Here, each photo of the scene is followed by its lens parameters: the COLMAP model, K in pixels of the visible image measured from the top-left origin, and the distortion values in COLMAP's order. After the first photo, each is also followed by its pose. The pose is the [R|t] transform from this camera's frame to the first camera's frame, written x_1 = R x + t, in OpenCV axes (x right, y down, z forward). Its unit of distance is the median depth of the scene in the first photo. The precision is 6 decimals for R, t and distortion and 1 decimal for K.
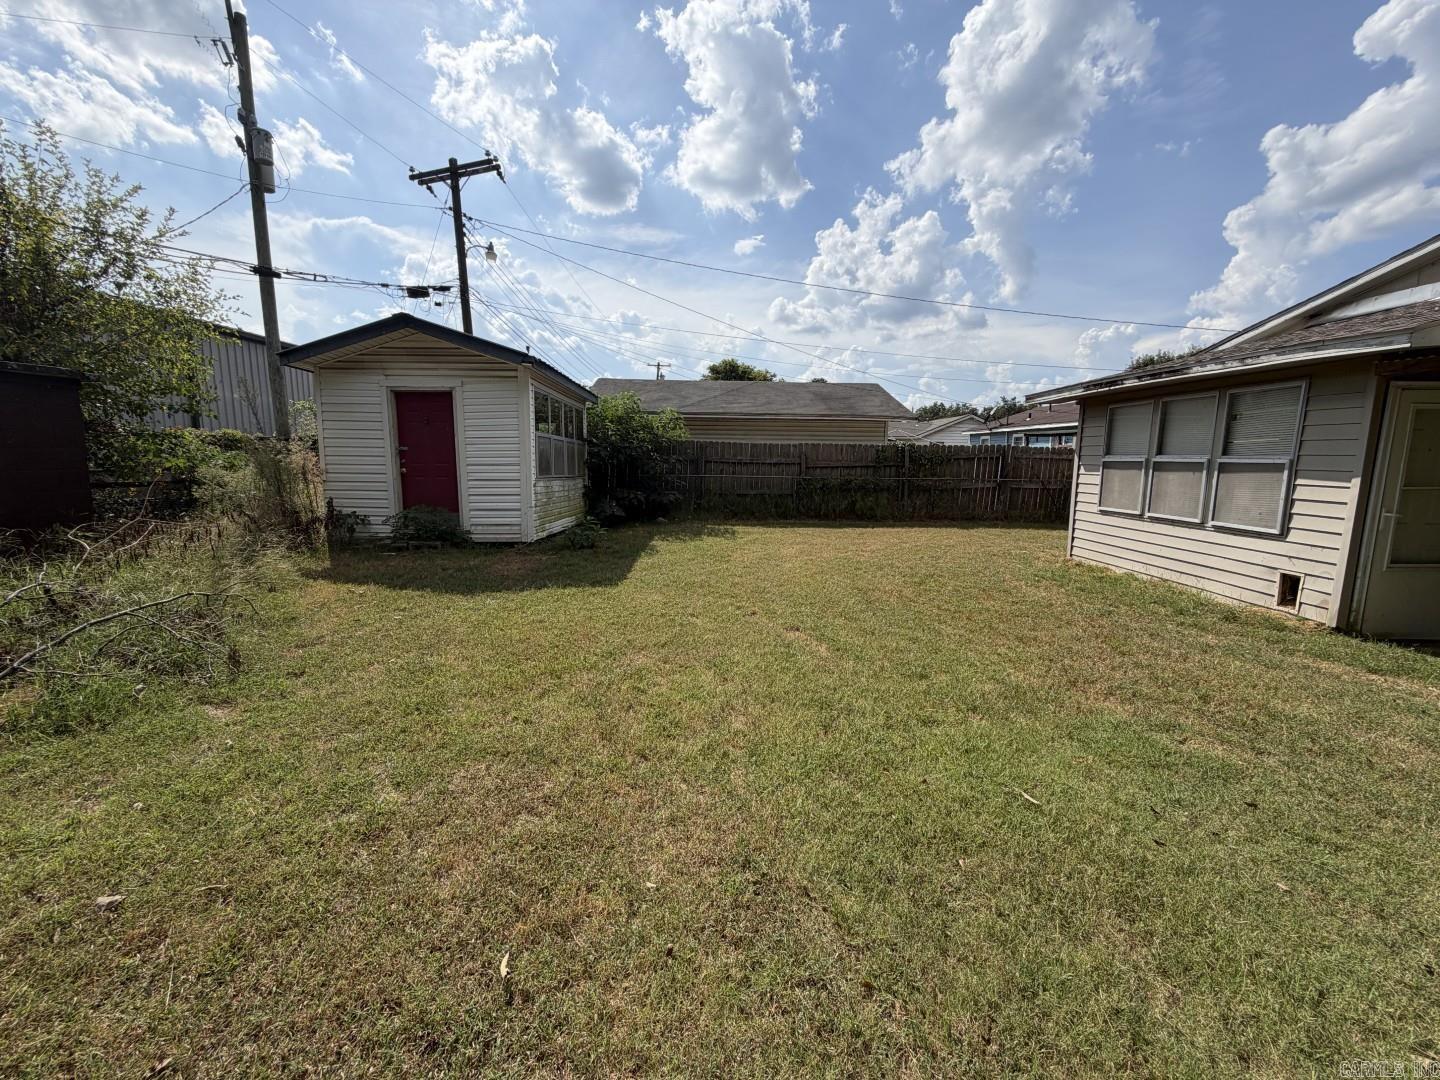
lens RADIAL K [[576.4, 0, 715.7], [0, 576.4, 539.6], [0, 0, 1]] dist [0.002172, 0.000289]
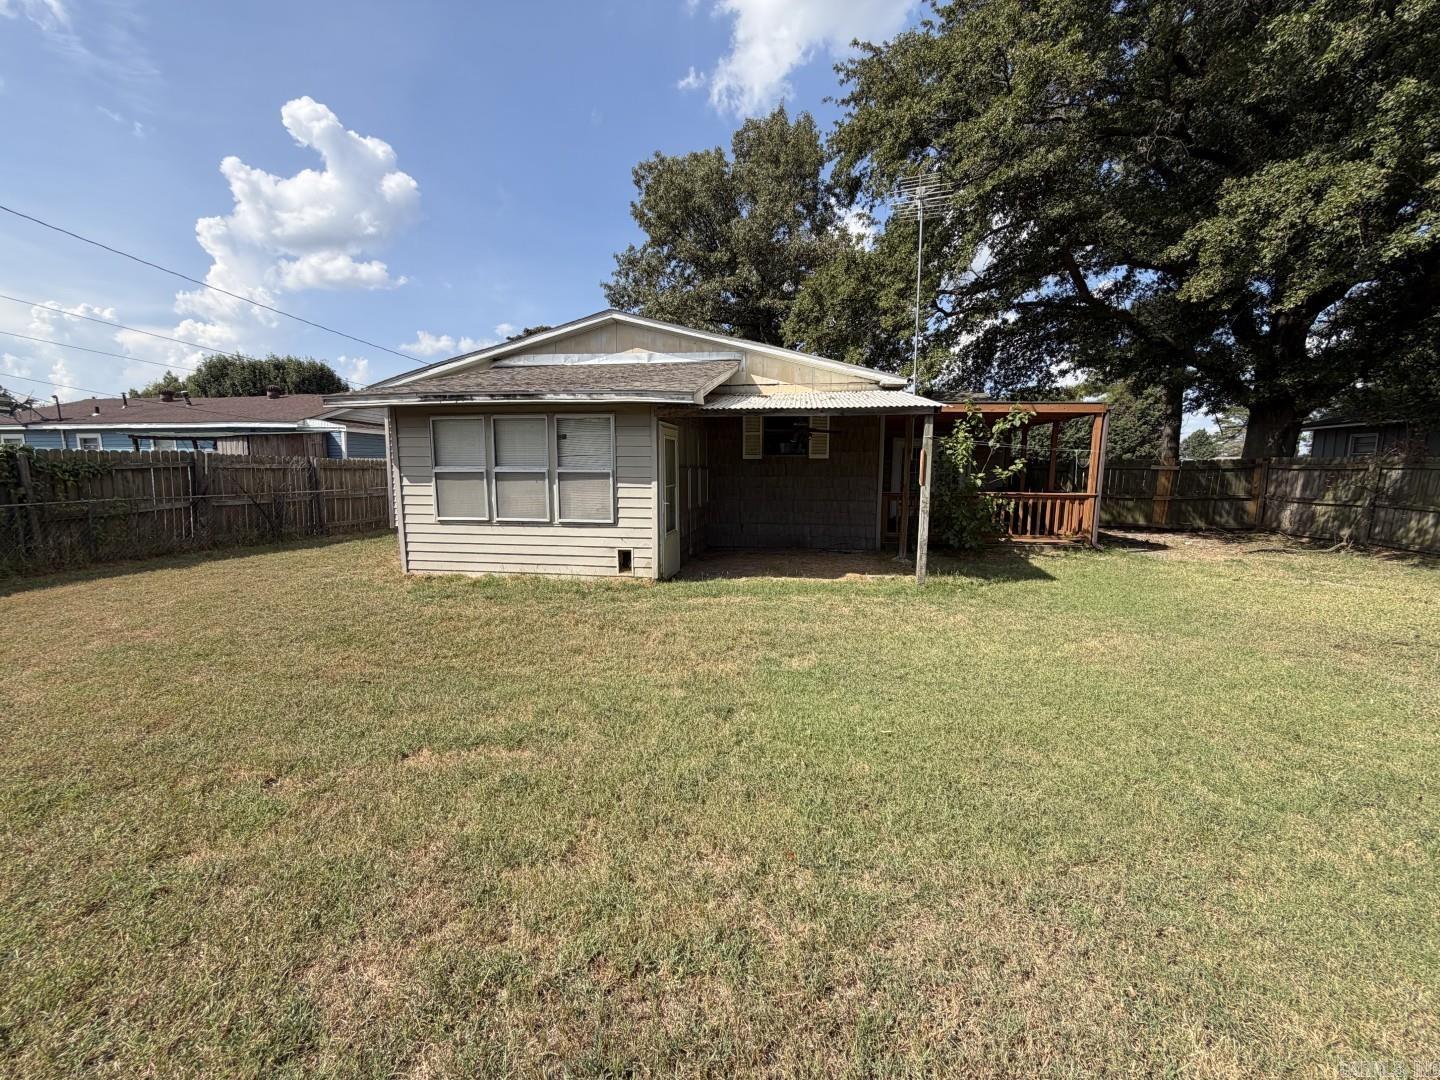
lens RADIAL K [[576.4, 0, 715.1], [0, 576.4, 535.9], [0, 0, 1]] dist [0.002172, 0.000289]
pose [[0.174288, -0.125792, 0.976627, -0.226506], [0.141574, 0.984703, 0.101568, -0.055096], [-0.974464, 0.120563, 0.189430, 0.321905]]
